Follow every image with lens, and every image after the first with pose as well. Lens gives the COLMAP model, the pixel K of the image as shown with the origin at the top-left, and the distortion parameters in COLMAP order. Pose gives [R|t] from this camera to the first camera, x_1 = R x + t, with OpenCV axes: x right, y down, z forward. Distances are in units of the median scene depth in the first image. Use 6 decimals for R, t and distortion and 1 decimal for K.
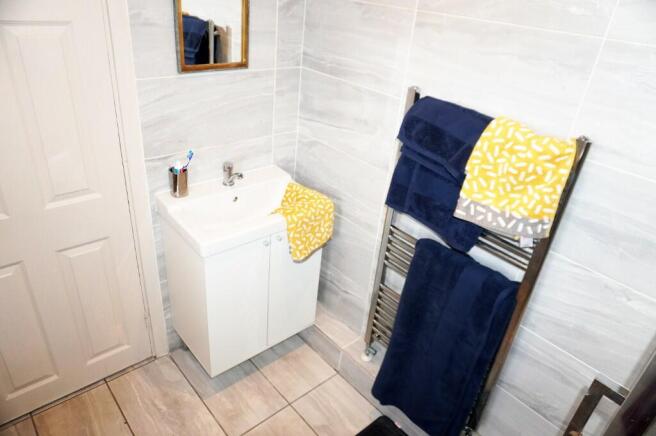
lens RADIAL K [[438.4, 0, 327.2], [0, 438.4, 217.4], [0, 0, 1]] dist [-0.049068, 0.021728]
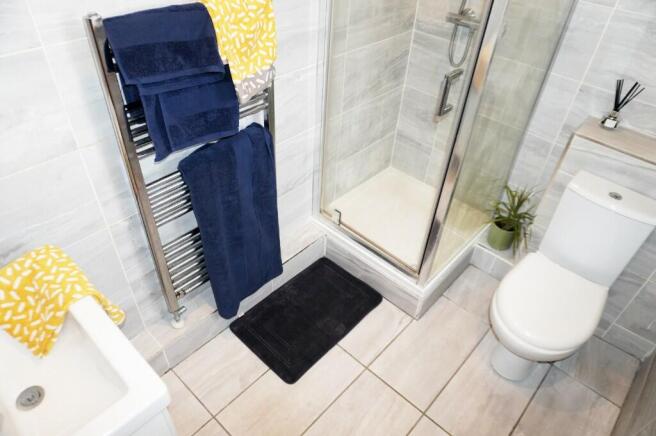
lens RADIAL K [[438.4, 0, 328.0], [0, 438.4, 218.8], [0, 0, 1]] dist [-0.049068, 0.021728]
pose [[-0.104285, -0.709479, 0.696968, -0.692552], [0.427394, 0.600810, 0.675545, -0.479682], [-0.898031, 0.368329, 0.240572, 0.695147]]
